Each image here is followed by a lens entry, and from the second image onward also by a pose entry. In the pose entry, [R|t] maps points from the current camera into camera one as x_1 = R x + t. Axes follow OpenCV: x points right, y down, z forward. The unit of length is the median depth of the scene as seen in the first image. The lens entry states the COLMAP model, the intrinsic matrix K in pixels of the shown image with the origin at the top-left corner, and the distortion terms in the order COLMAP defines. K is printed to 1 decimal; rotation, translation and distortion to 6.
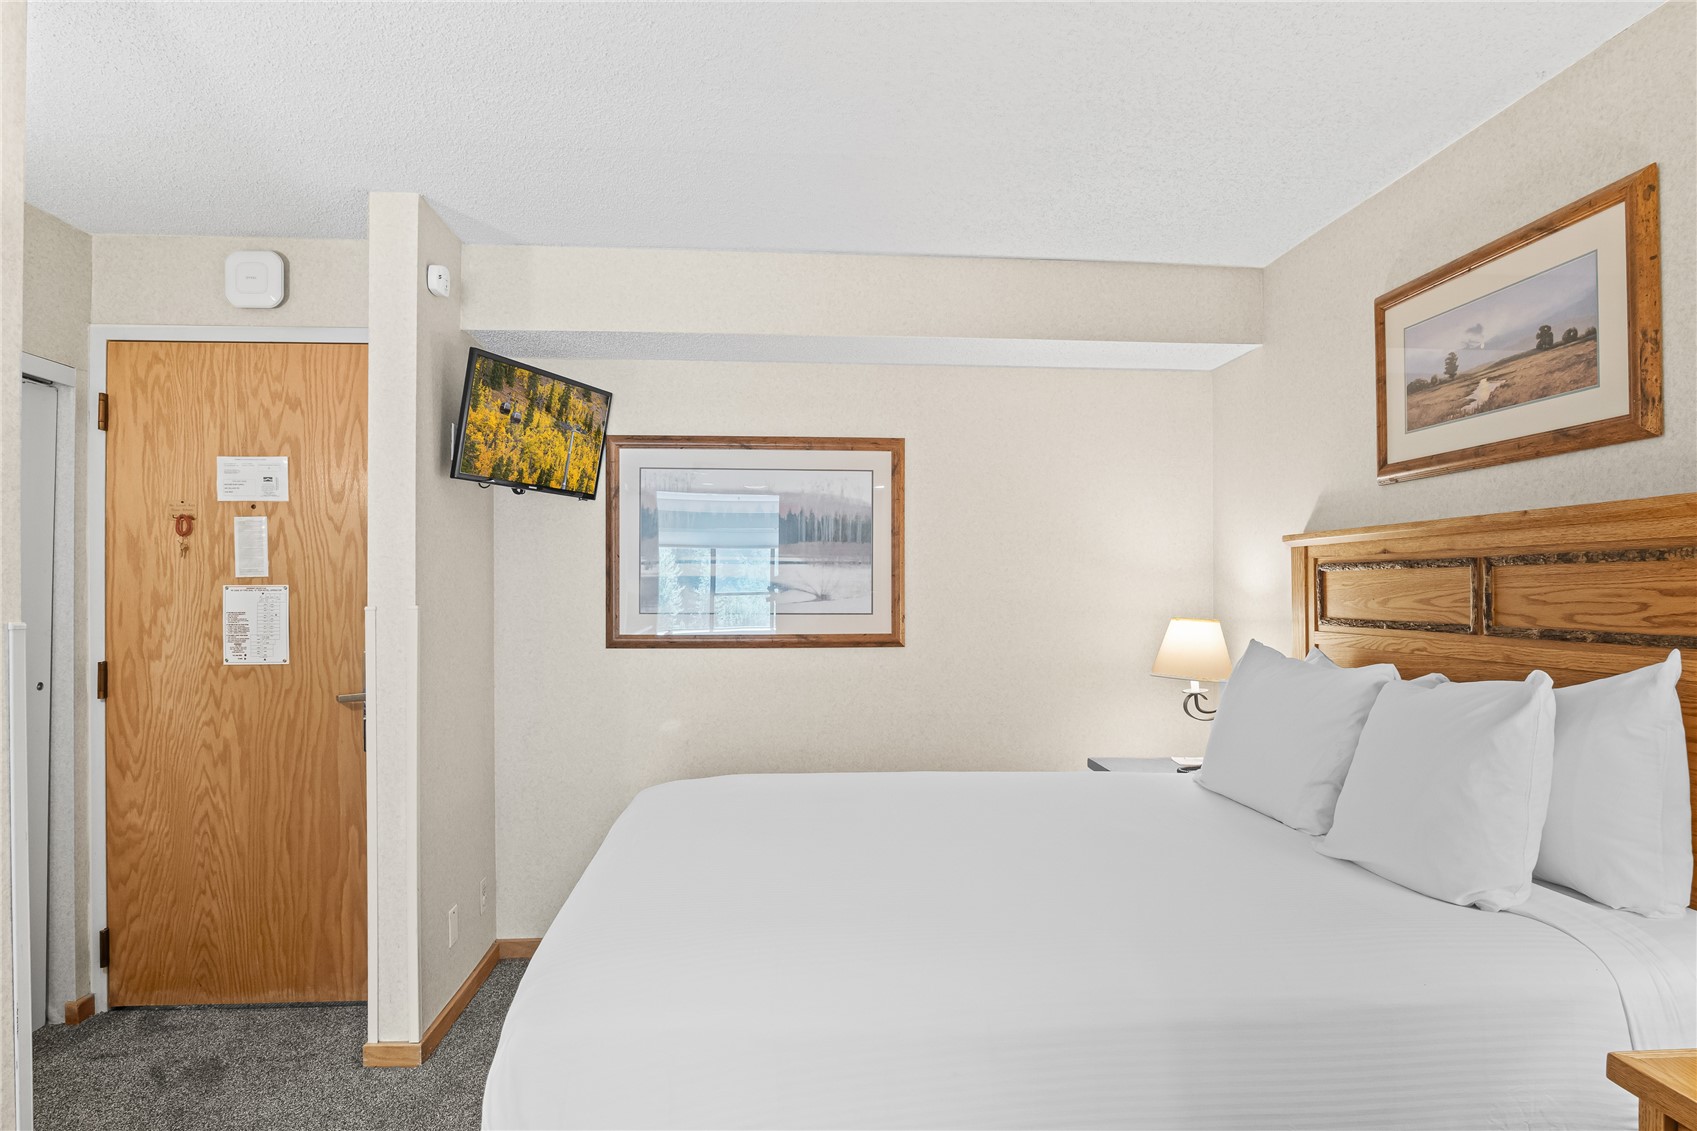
lens RADIAL K [[977.3, 0, 856.1], [0, 977.3, 580.3], [0, 0, 1]] dist [-0.004718, 0.001826]
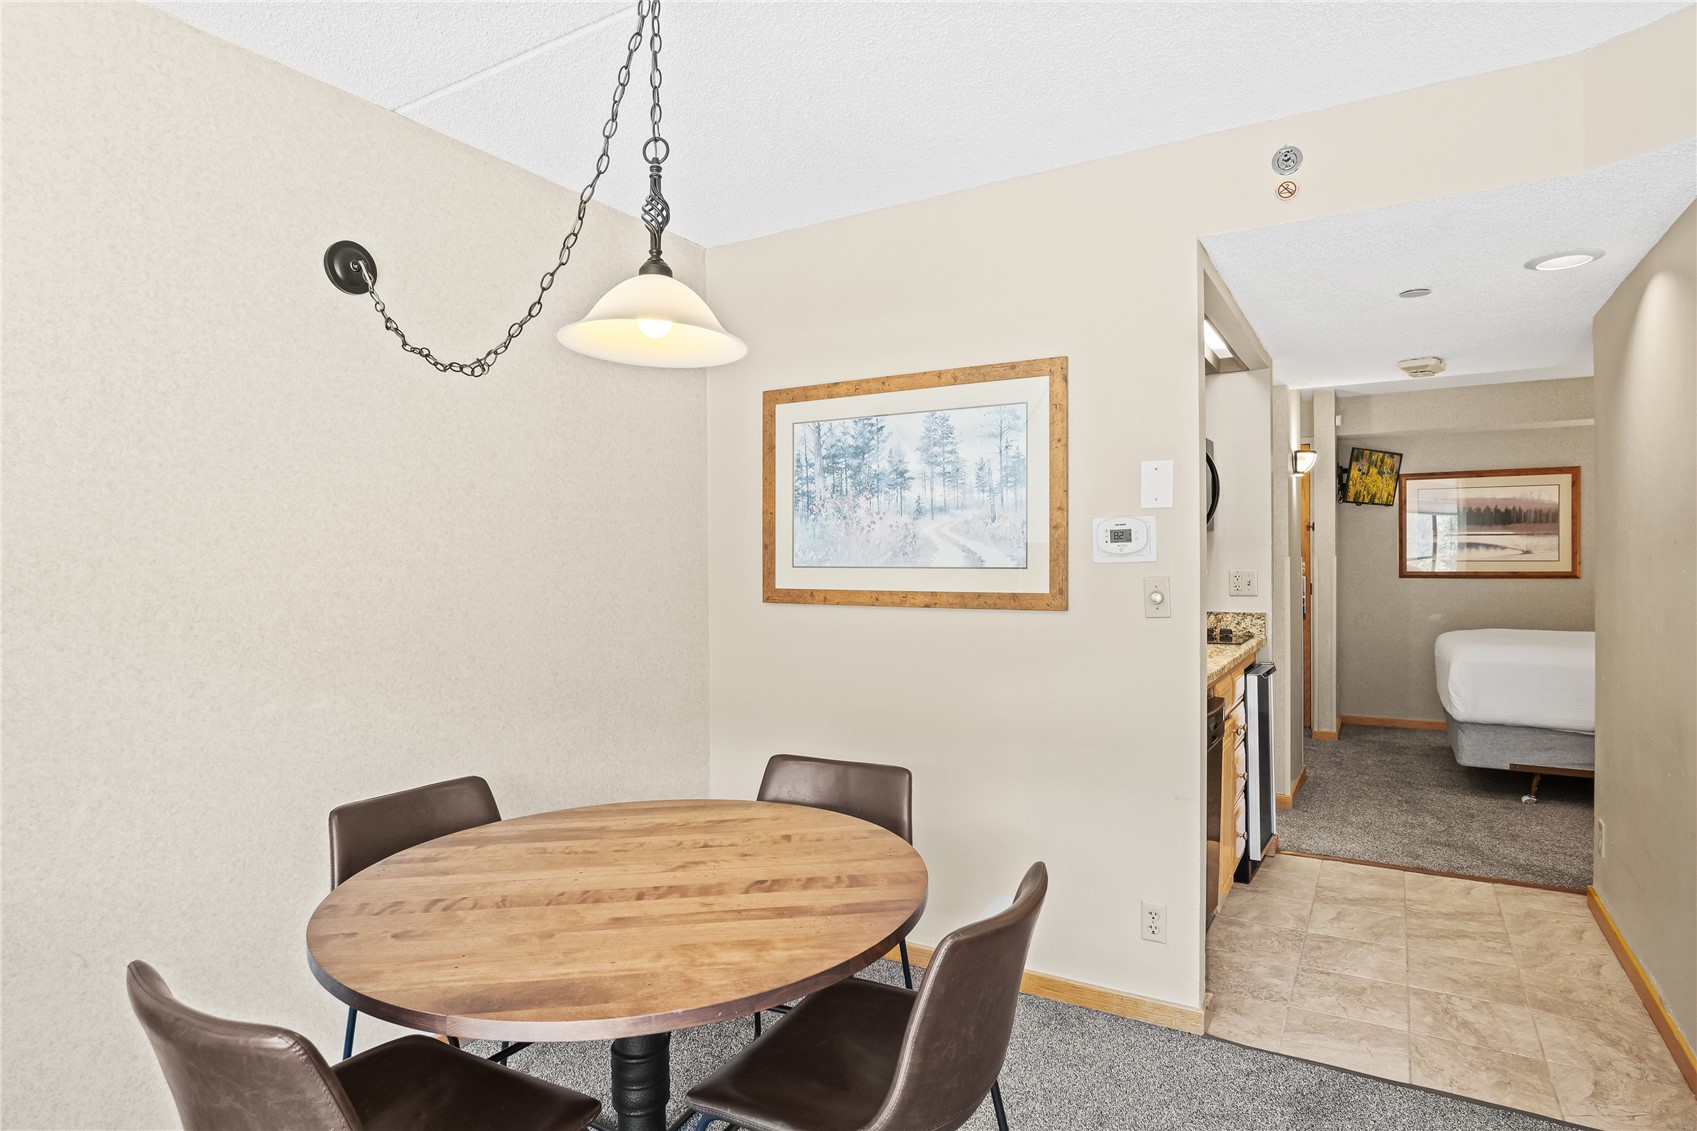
lens RADIAL K [[917.4, 0, 849.9], [0, 917.4, 564.5], [0, 0, 1]] dist [-0.033798, 0.008513]
pose [[0.811973, -0.000141, -0.583695, -0.094252], [0.011406, 0.999813, 0.015625, -0.001644], [0.583584, -0.019345, 0.811823, -1.430809]]
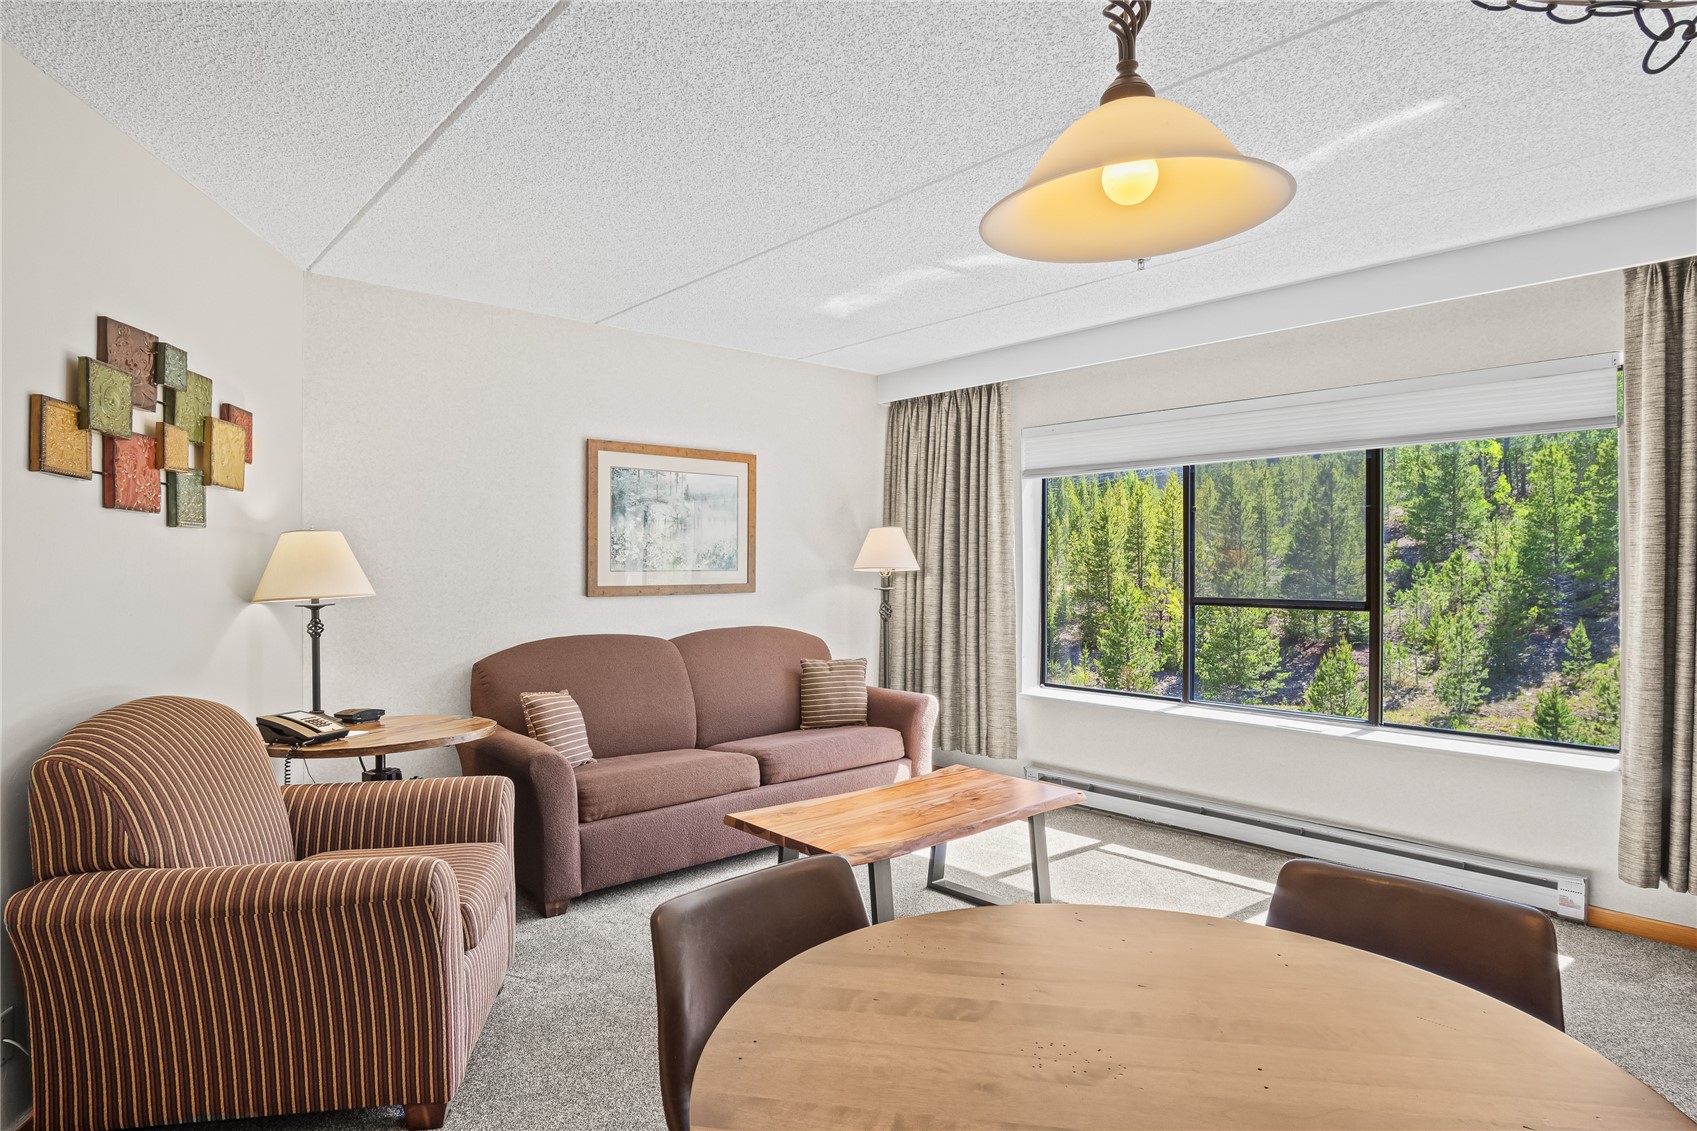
lens RADIAL K [[917.4, 0, 849.9], [0, 917.4, 564.5], [0, 0, 1]] dist [-0.033798, 0.008513]
pose [[-0.604544, -0.001291, 0.796571, -0.718683], [-0.005354, 0.999983, -0.002442, 0.005384], [-0.796554, -0.005741, -0.604540, -0.760936]]
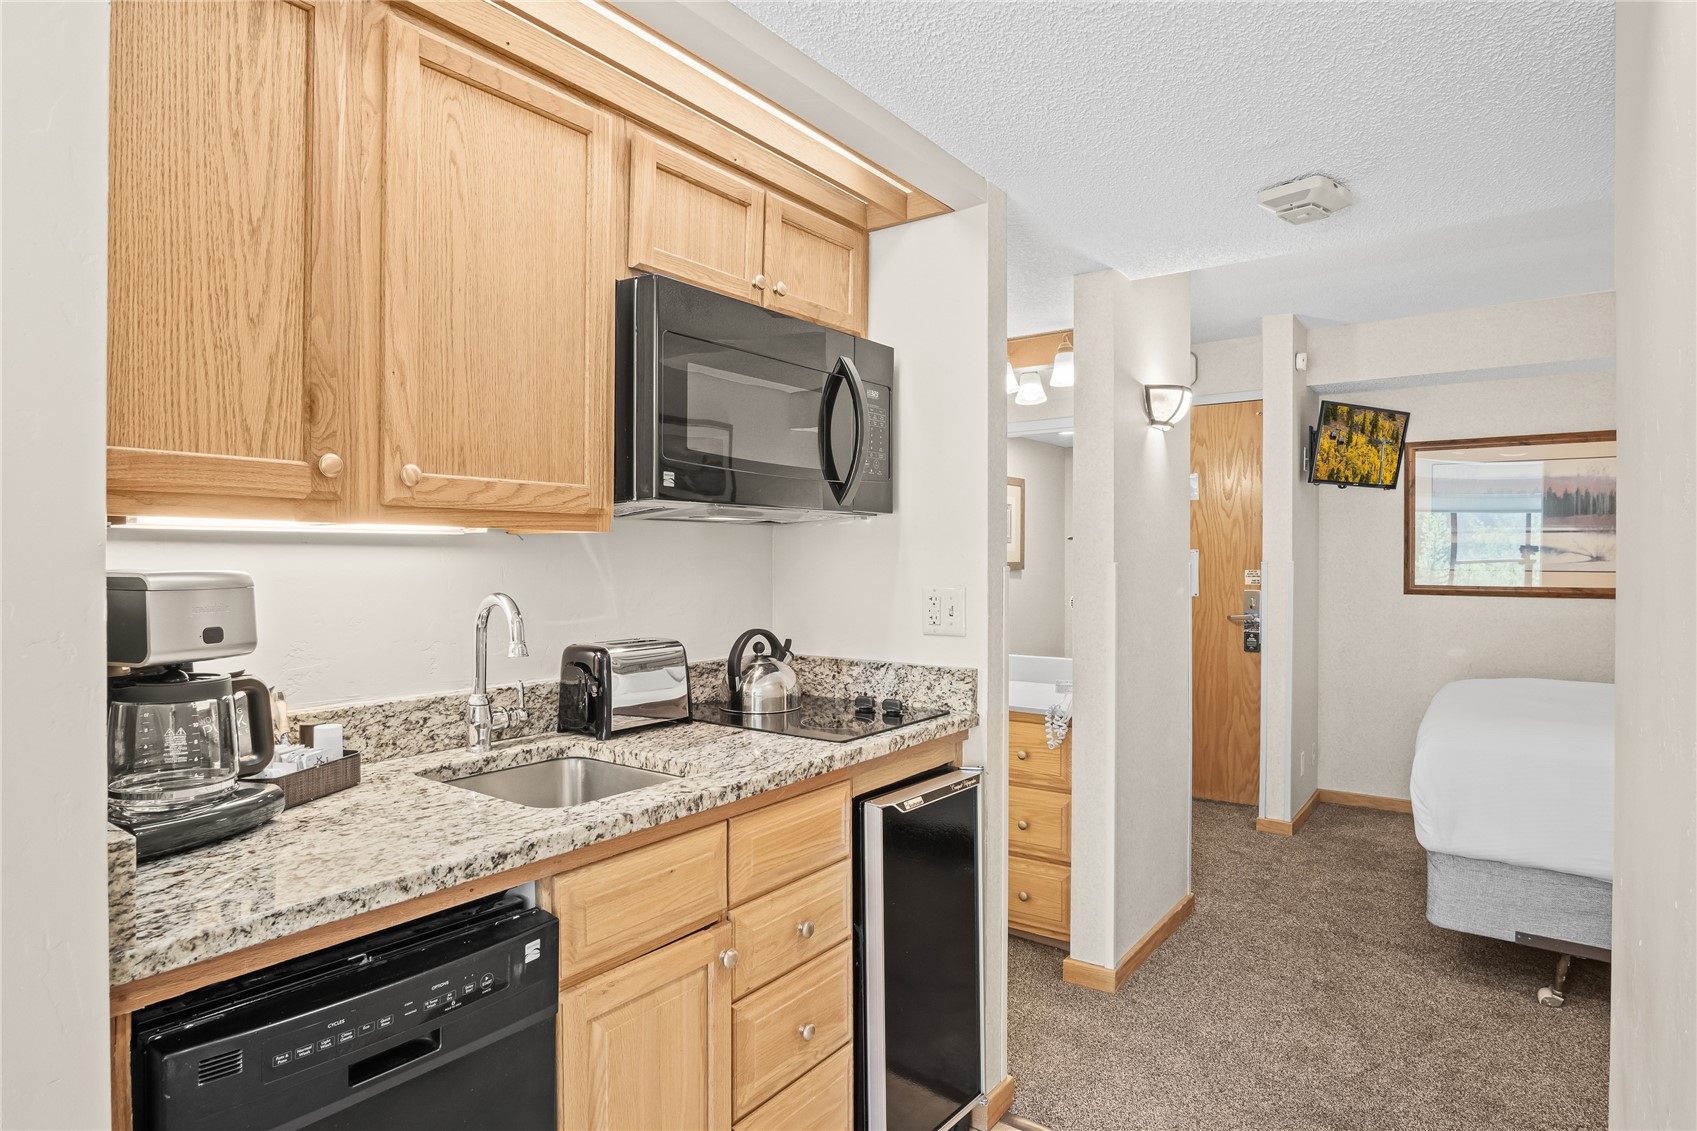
lens RADIAL K [[927.5, 0, 849.3], [0, 927.5, 563.1], [0, 0, 1]] dist [-0.034579, 0.009315]
pose [[0.753489, 0.007325, -0.657420, 0.011913], [0.002642, 0.999896, 0.014169, 0.004775], [0.657455, -0.012414, 0.753391, -0.611425]]
